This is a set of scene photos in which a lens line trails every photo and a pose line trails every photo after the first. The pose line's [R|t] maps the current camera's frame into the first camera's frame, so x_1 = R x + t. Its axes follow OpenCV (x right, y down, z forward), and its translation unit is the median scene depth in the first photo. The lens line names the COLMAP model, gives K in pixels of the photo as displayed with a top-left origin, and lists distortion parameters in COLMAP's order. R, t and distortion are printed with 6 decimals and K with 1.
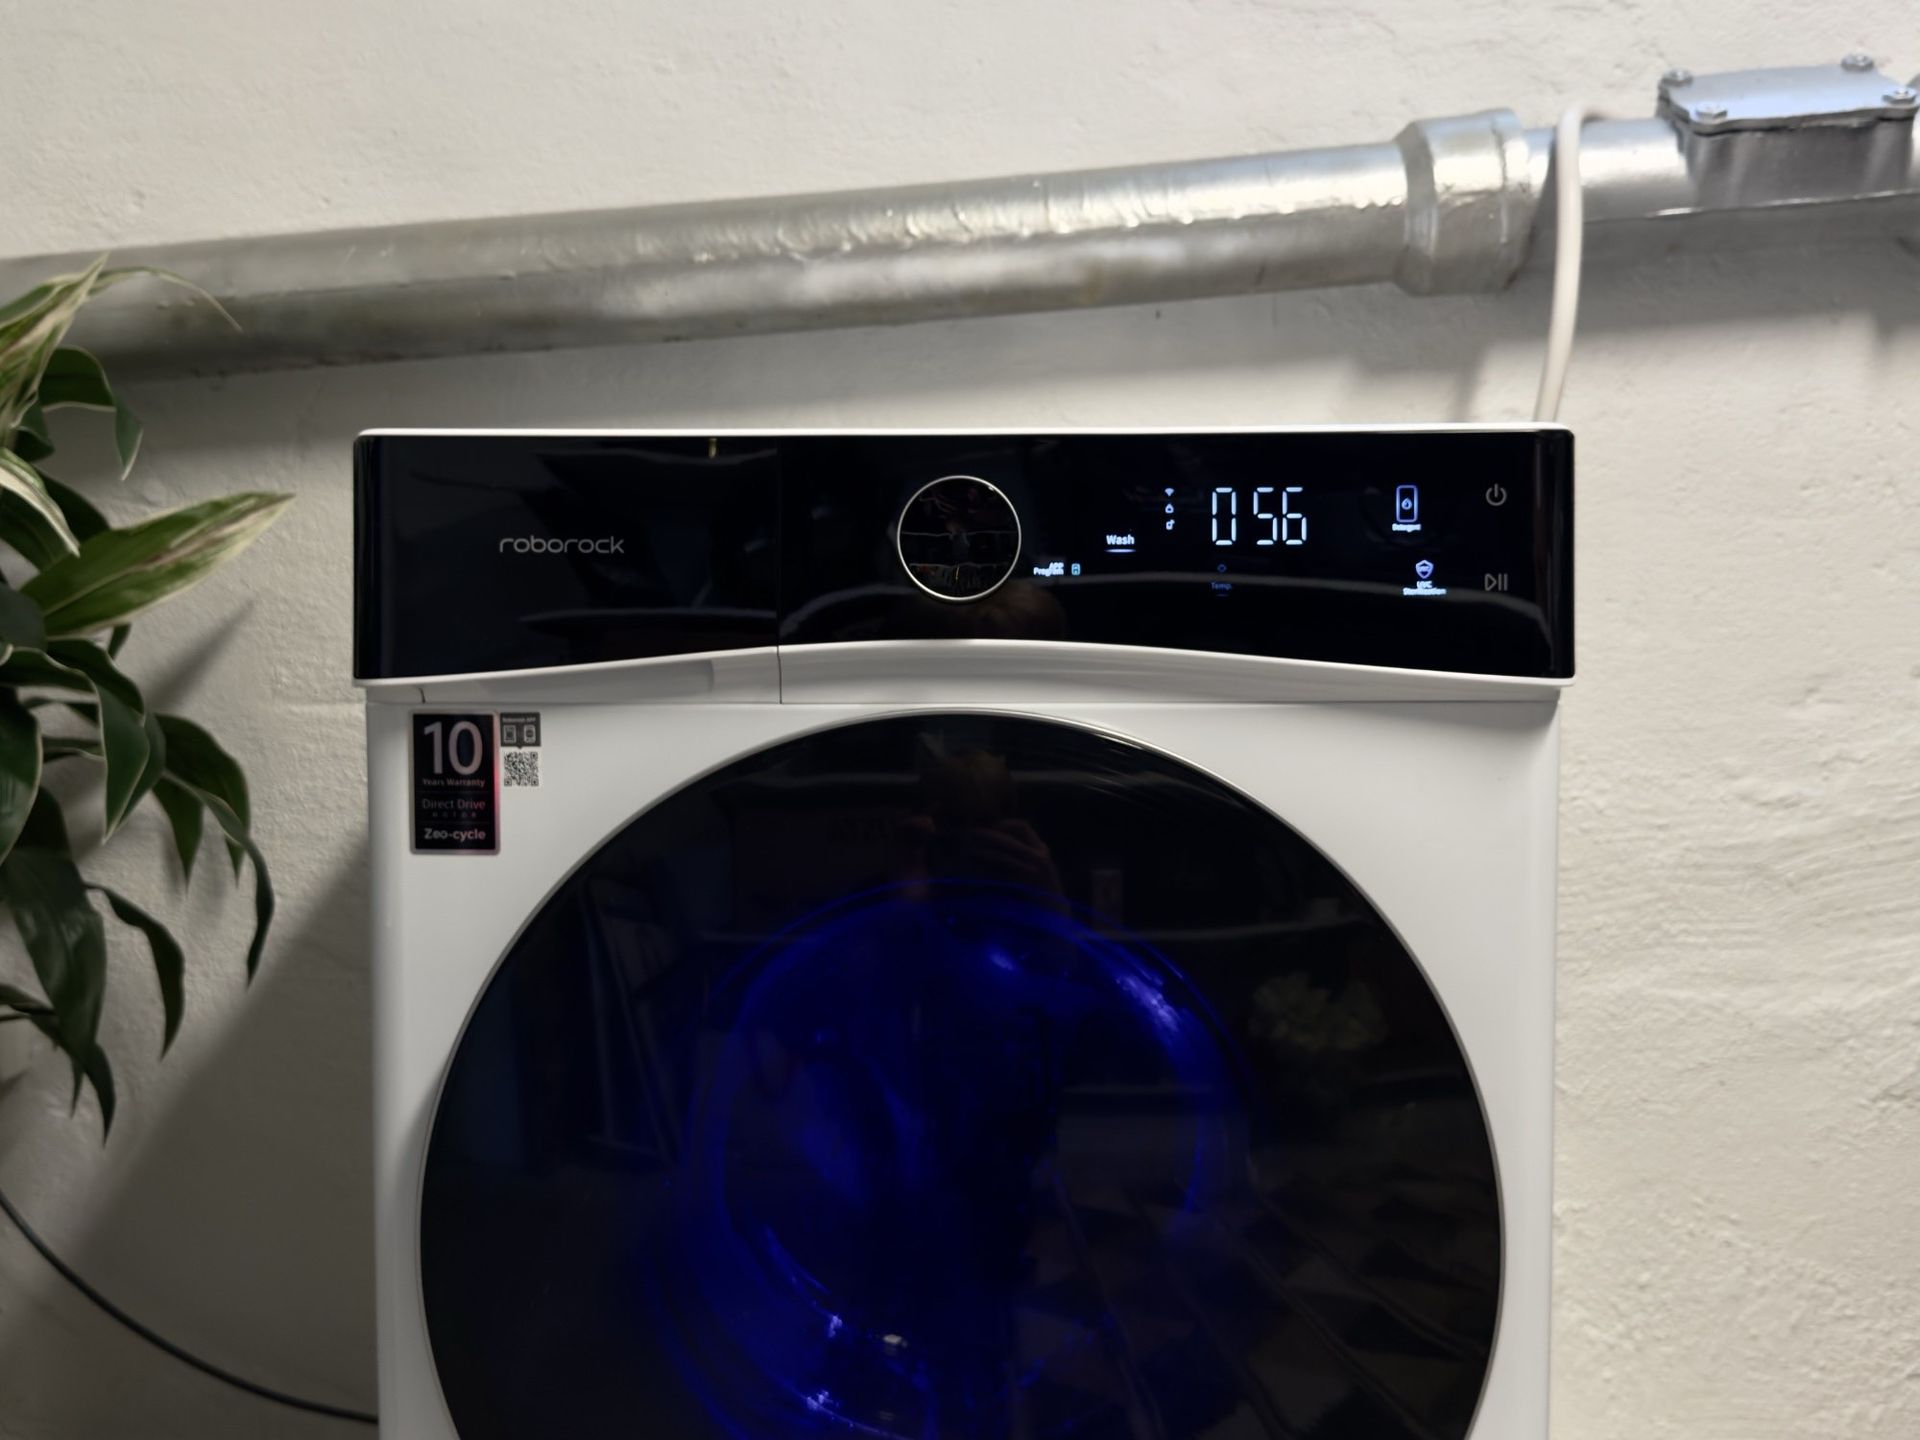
lens RADIAL K [[1868.8, 0, 960.0], [0, 1868.8, 720.0], [0, 0, 1]] dist [0.165236, -0.149086]
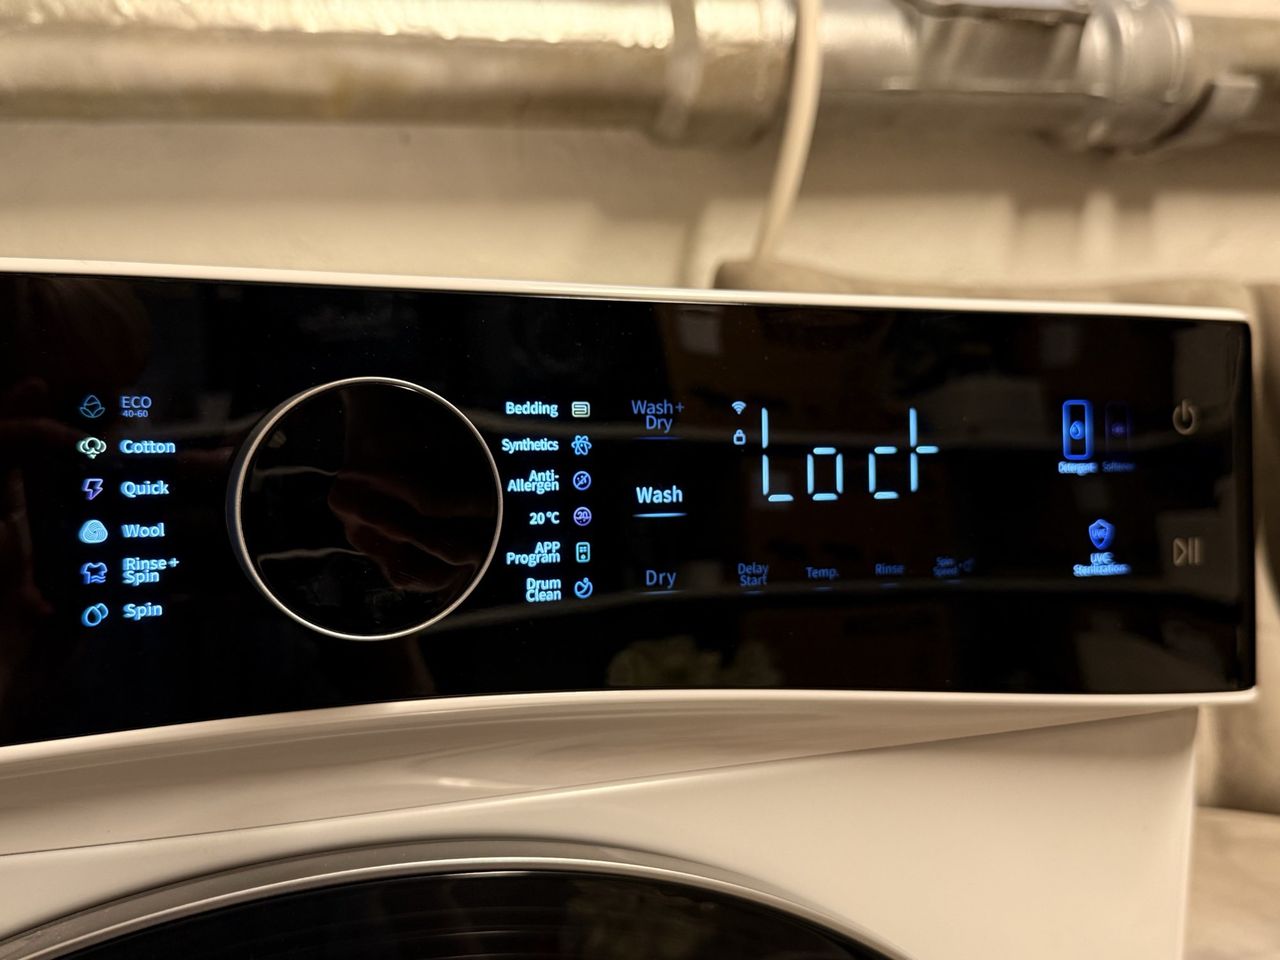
lens RADIAL K [[1245.8, 0, 640.0], [0, 1245.8, 480.0], [0, 0, 1]] dist [0.165236, -0.149086]
pose [[0.927147, -0.013200, 0.374465, -0.032196], [0.002786, 0.999594, 0.028339, -0.065277], [-0.374687, -0.025231, 0.926808, 0.394089]]
